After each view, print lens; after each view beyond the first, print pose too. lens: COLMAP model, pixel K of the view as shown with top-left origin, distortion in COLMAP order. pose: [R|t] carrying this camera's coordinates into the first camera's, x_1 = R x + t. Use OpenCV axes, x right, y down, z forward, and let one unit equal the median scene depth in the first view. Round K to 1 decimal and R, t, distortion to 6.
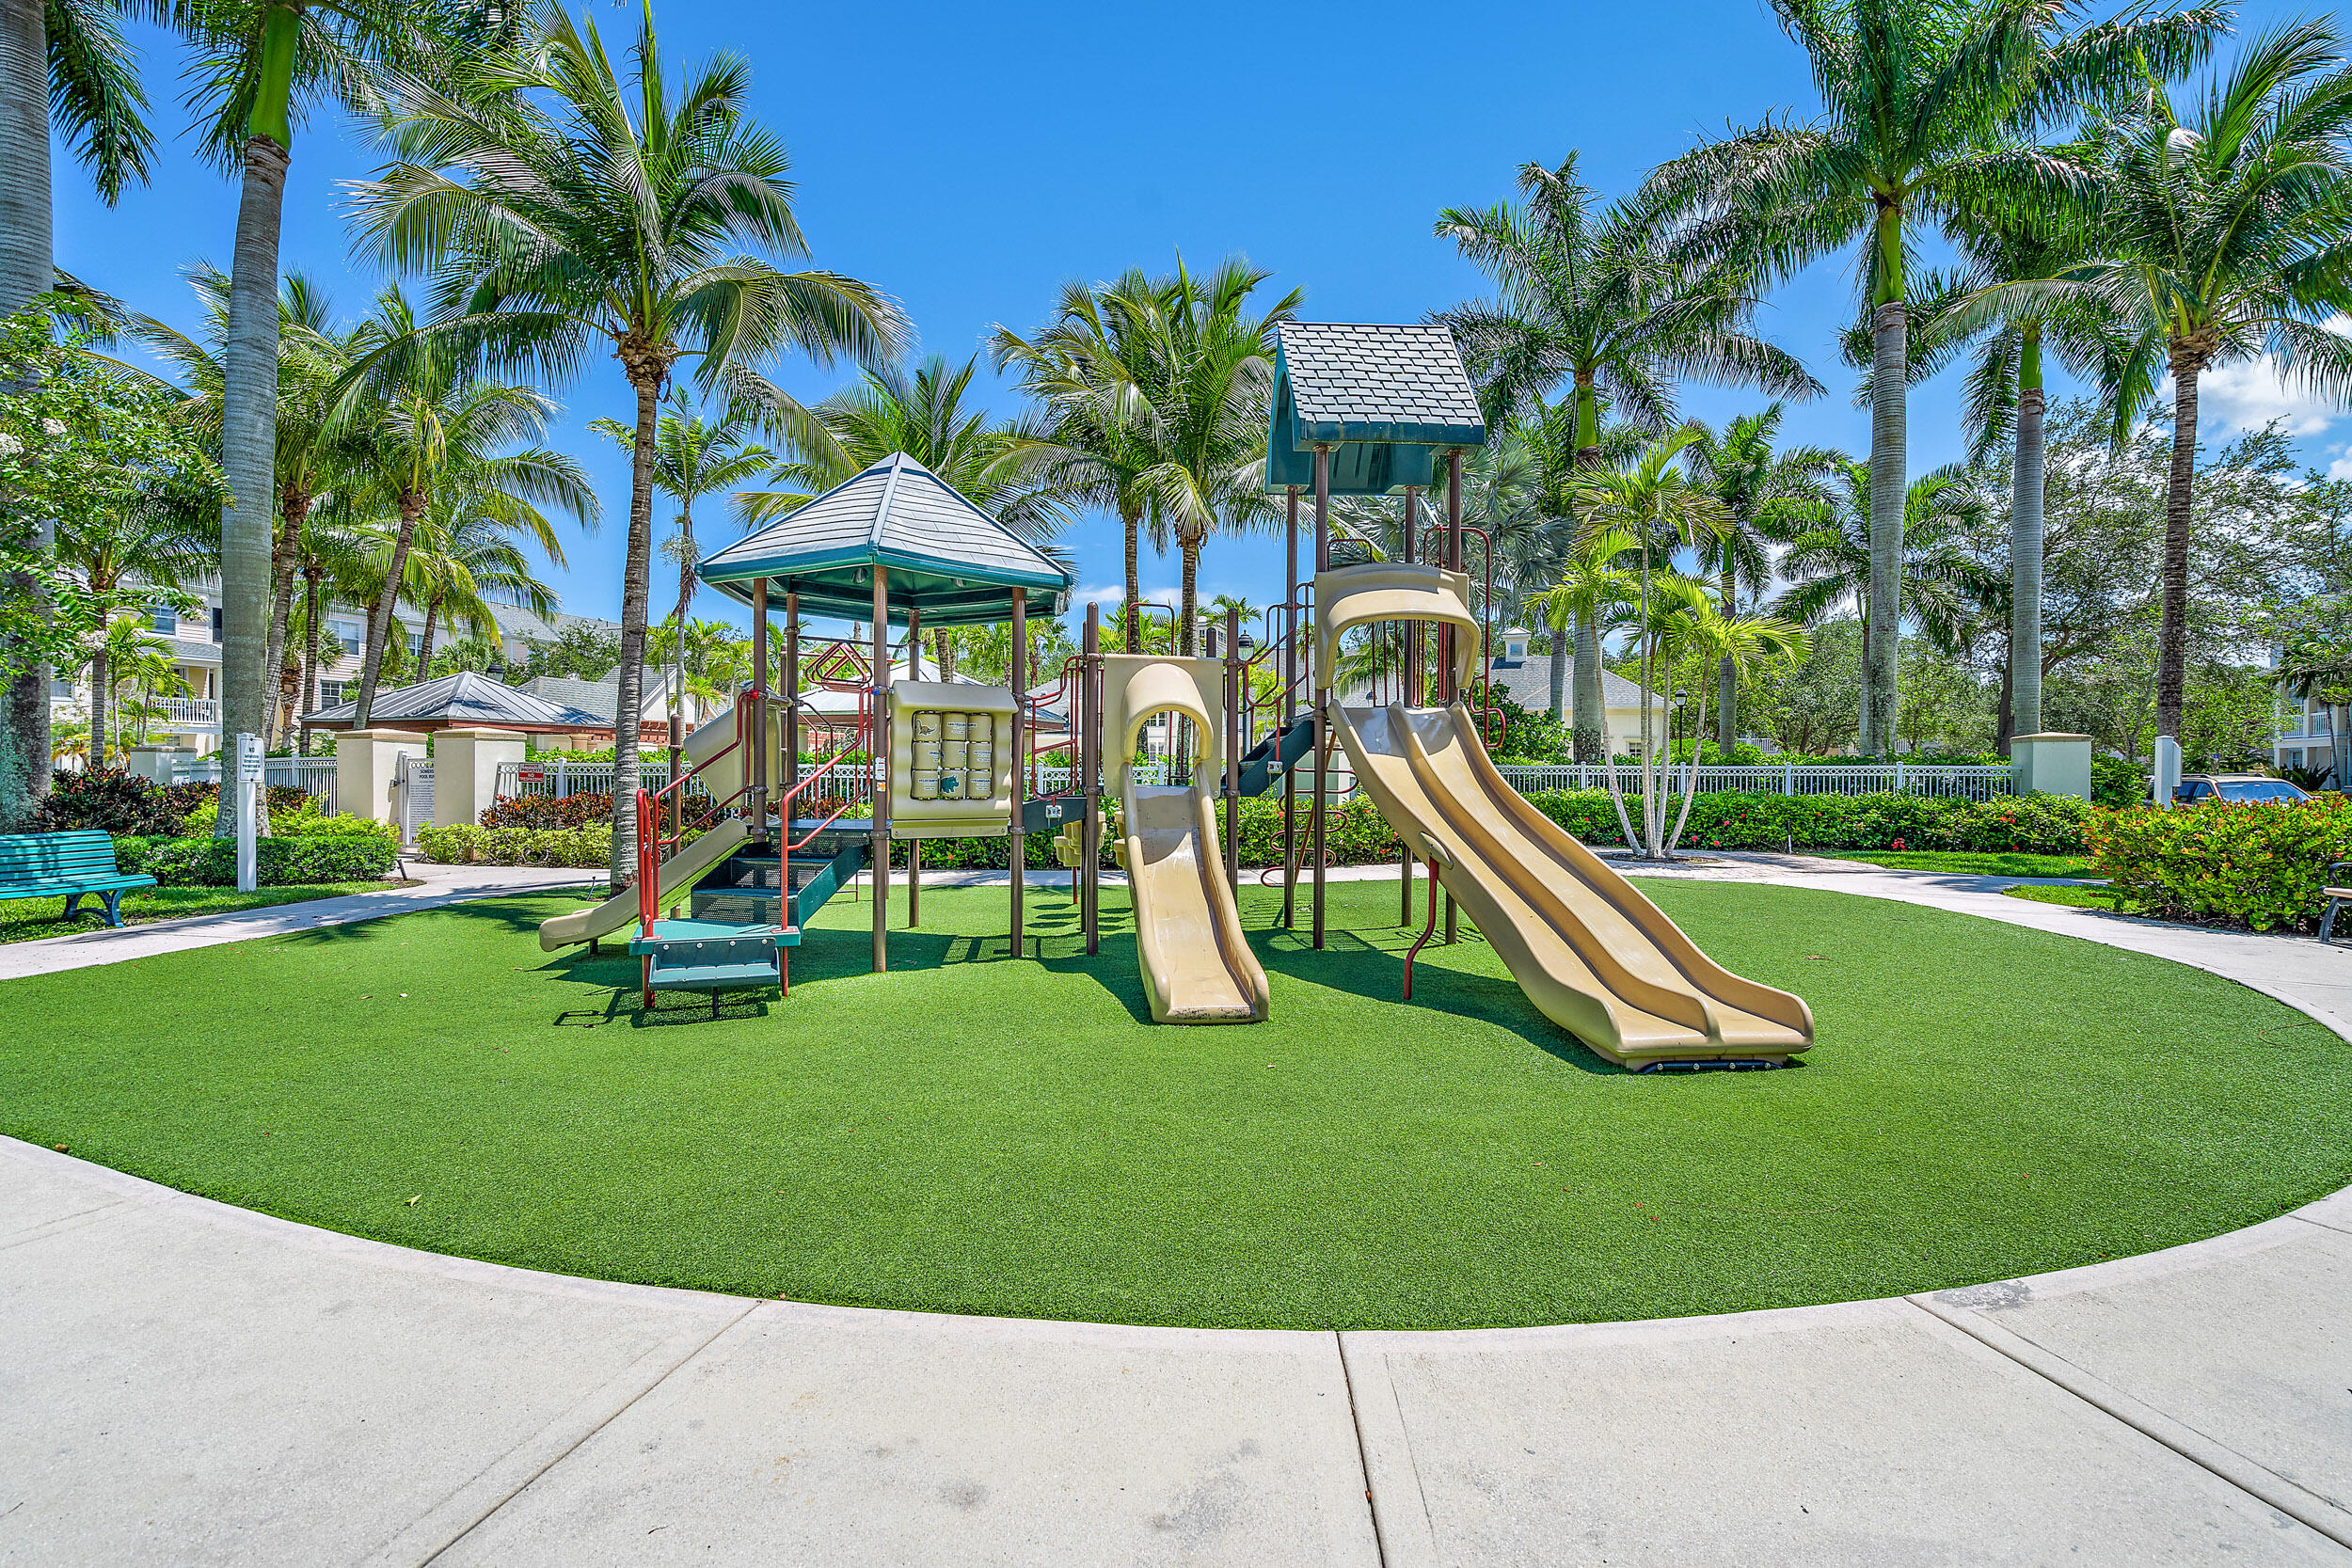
lens RADIAL K [[1075.9, 0, 1185.4], [0, 1075.9, 788.5], [0, 0, 1]] dist [-0.004472, -0.000211]
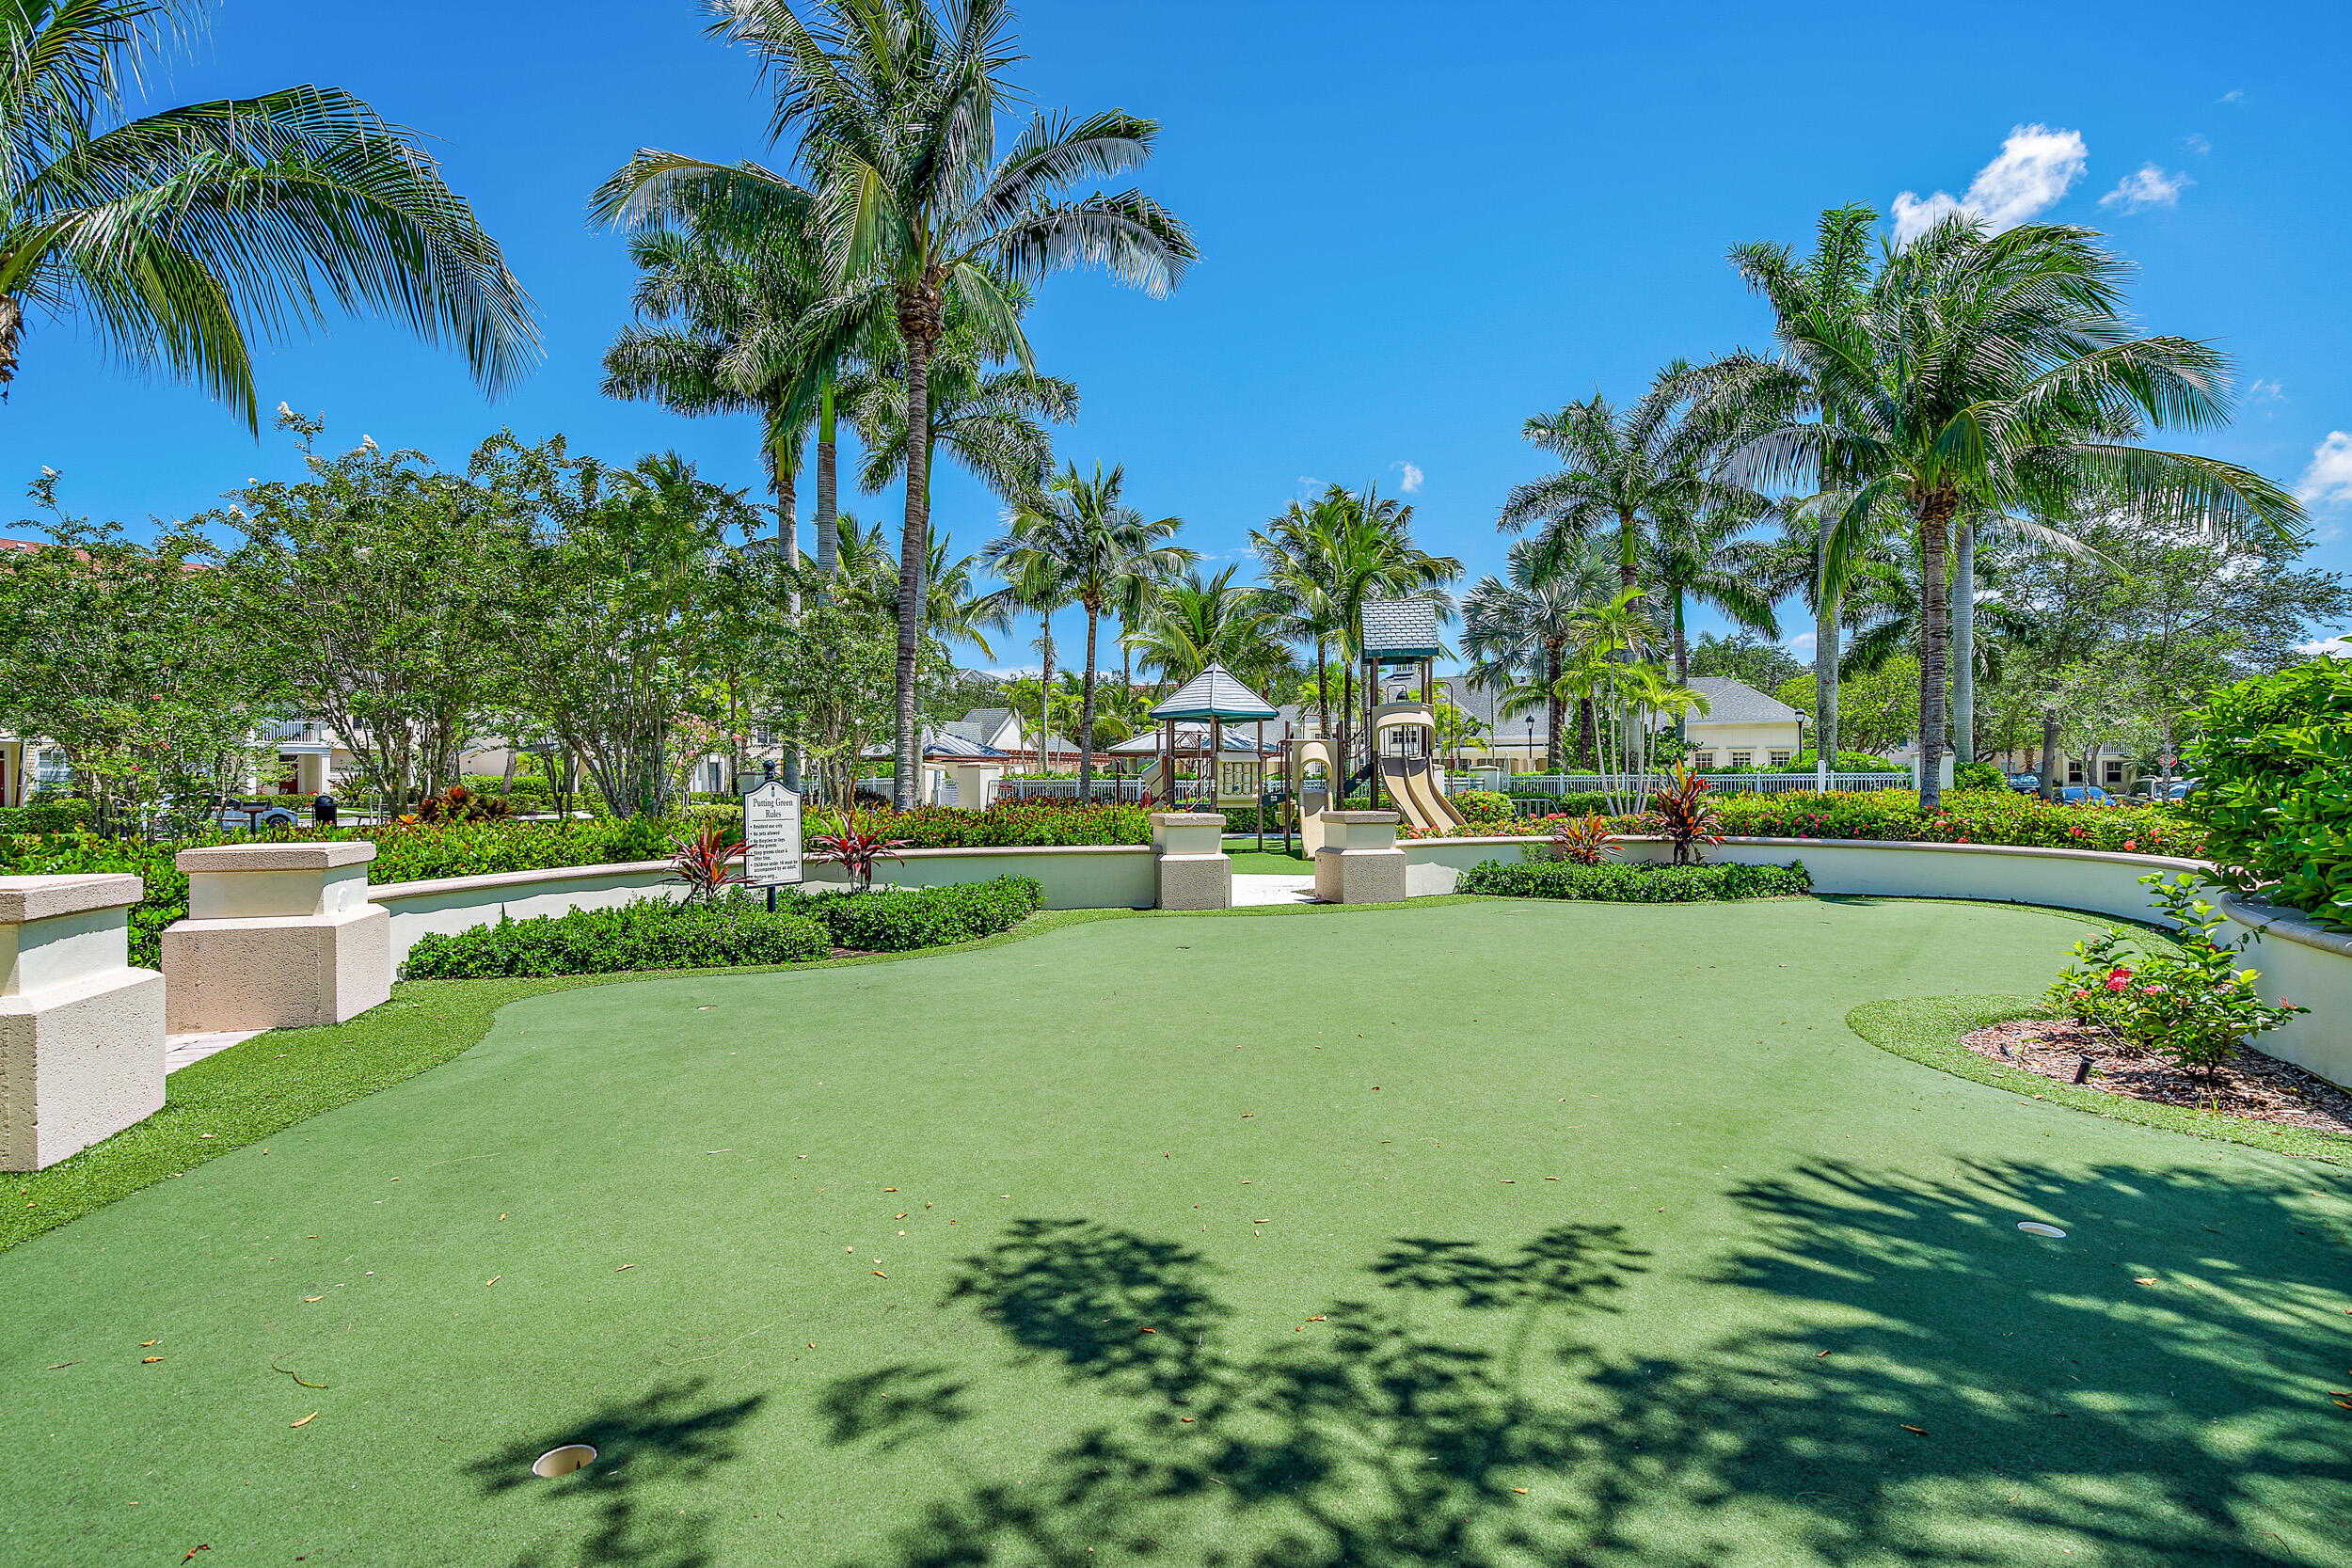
lens RADIAL K [[1075.9, 0, 1180.6], [0, 1075.9, 787.0], [0, 0, 1]] dist [-0.004472, -0.000211]
pose [[0.975545, -0.009698, -0.219588, 0.230939], [0.007778, 0.999924, -0.009609, 0.015866], [0.219664, 0.007666, 0.975545, -1.604405]]
